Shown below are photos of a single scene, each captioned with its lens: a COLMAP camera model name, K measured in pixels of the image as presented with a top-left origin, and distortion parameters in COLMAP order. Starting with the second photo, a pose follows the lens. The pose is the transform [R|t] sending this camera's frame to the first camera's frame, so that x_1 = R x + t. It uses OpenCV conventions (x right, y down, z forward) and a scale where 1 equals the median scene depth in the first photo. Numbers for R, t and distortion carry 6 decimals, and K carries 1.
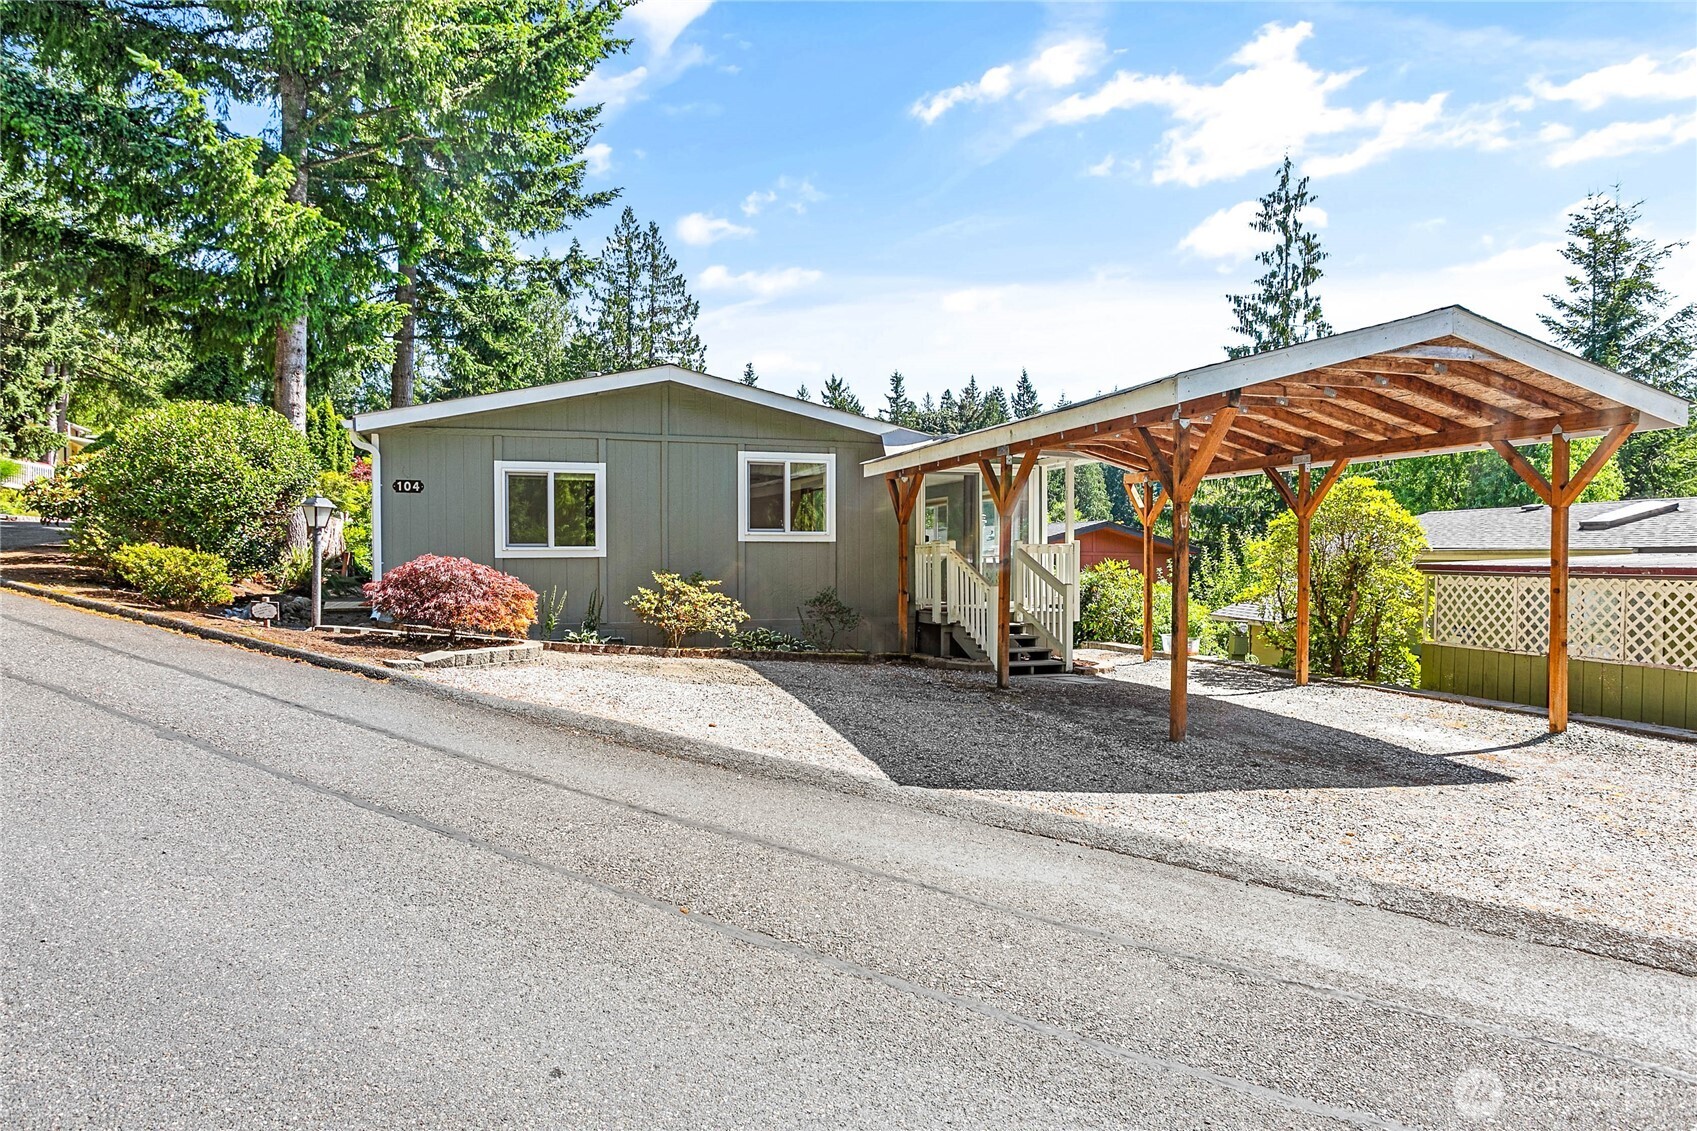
lens RADIAL K [[1031.1, 0, 840.6], [0, 1031.1, 570.4], [0, 0, 1]] dist [-0.007572, 0.002822]
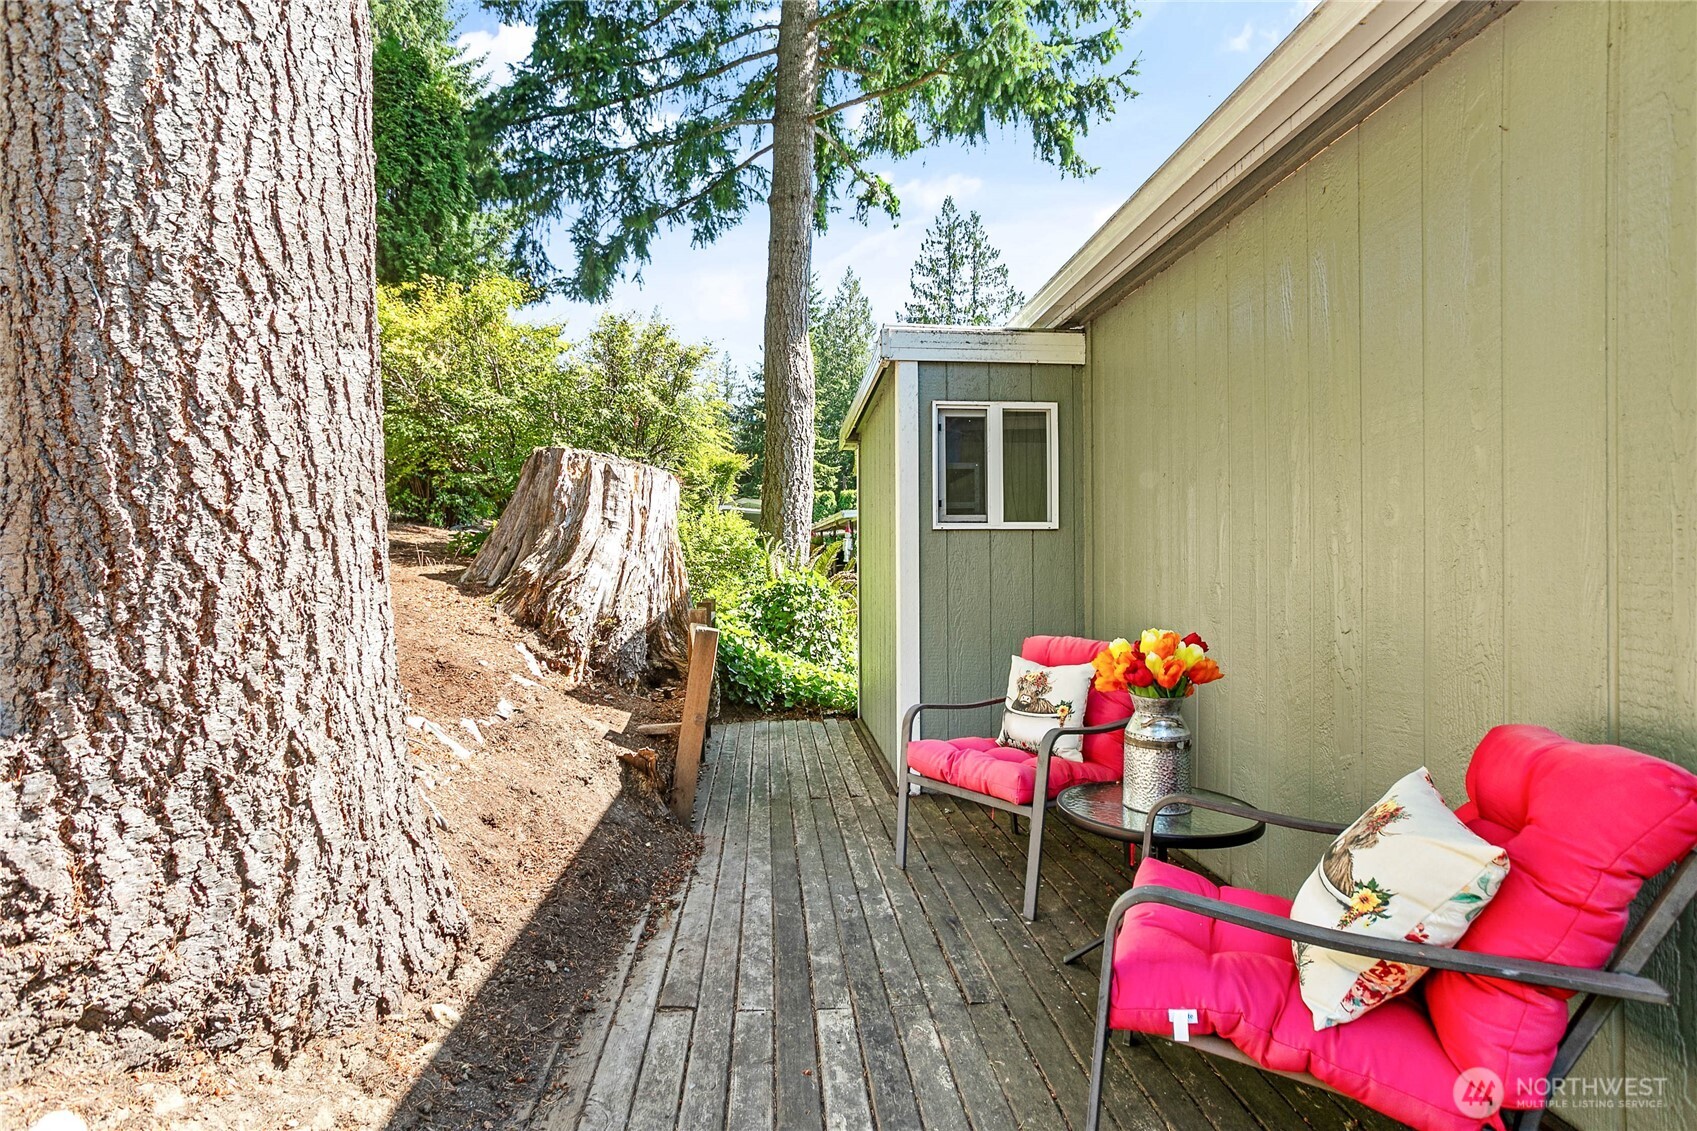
lens RADIAL K [[845.2, 0, 820.2], [0, 845.2, 573.3], [0, 0, 1]] dist [-0.052725, 0.029193]
pose [[0.963802, 0.002401, -0.266609, -0.404560], [-0.002961, 0.999994, -0.001697, -0.026156], [0.266603, 0.002425, 0.963803, 0.830172]]
